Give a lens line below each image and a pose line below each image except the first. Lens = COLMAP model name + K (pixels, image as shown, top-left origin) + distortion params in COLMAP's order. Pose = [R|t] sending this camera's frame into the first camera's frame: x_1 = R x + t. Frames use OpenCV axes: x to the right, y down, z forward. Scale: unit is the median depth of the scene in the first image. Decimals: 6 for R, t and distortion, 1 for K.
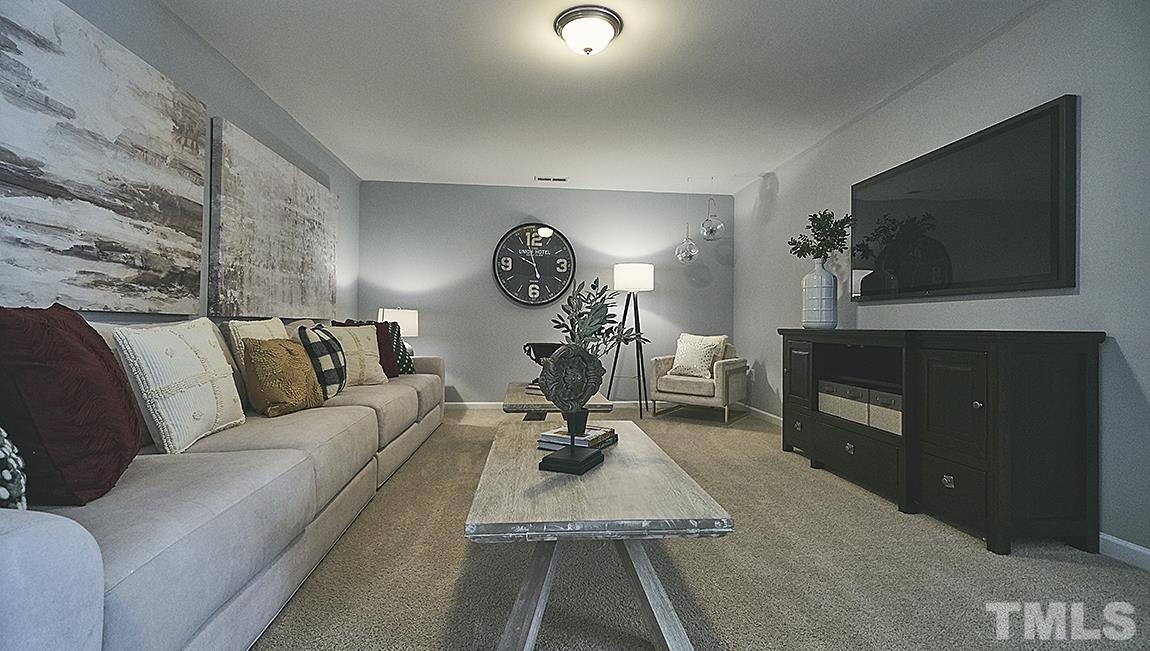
lens RADIAL K [[517.9, 0, 578.4], [0, 517.9, 324.6], [0, 0, 1]] dist [-0.001619, 0.002326]
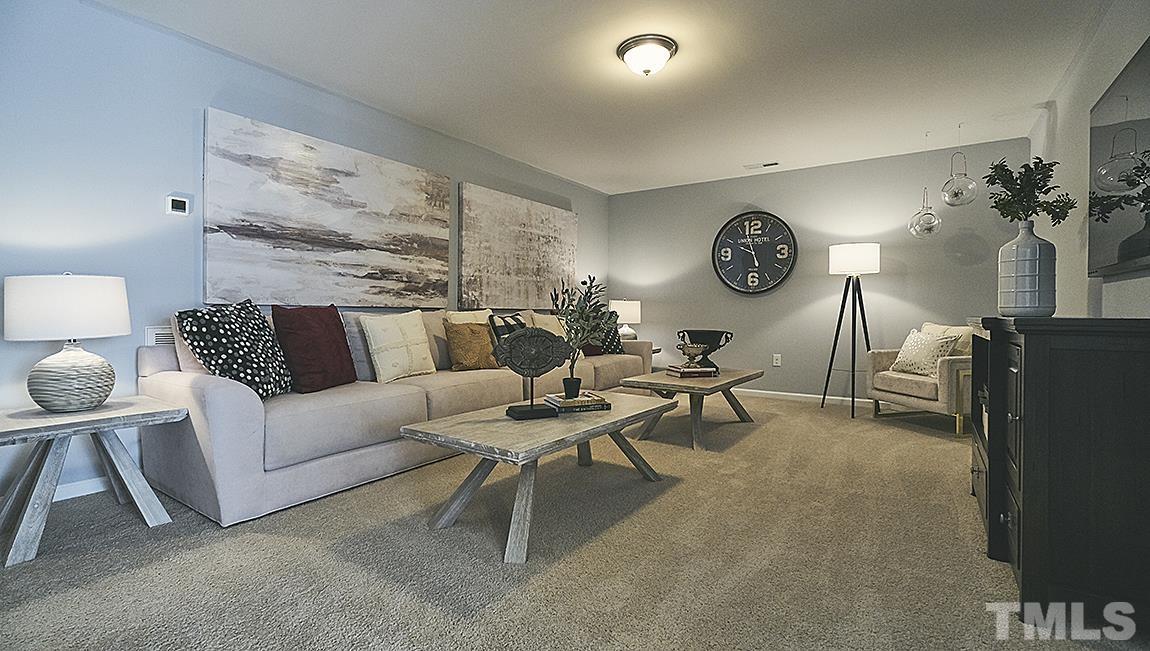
lens RADIAL K [[517.9, 0, 572.4], [0, 517.9, 320.2], [0, 0, 1]] dist [-0.001619, 0.002326]
pose [[0.759752, 0.005092, -0.650193, 0.581935], [0.004032, 0.999913, 0.012542, 0.001043], [0.650200, -0.012151, 0.759666, 0.019442]]
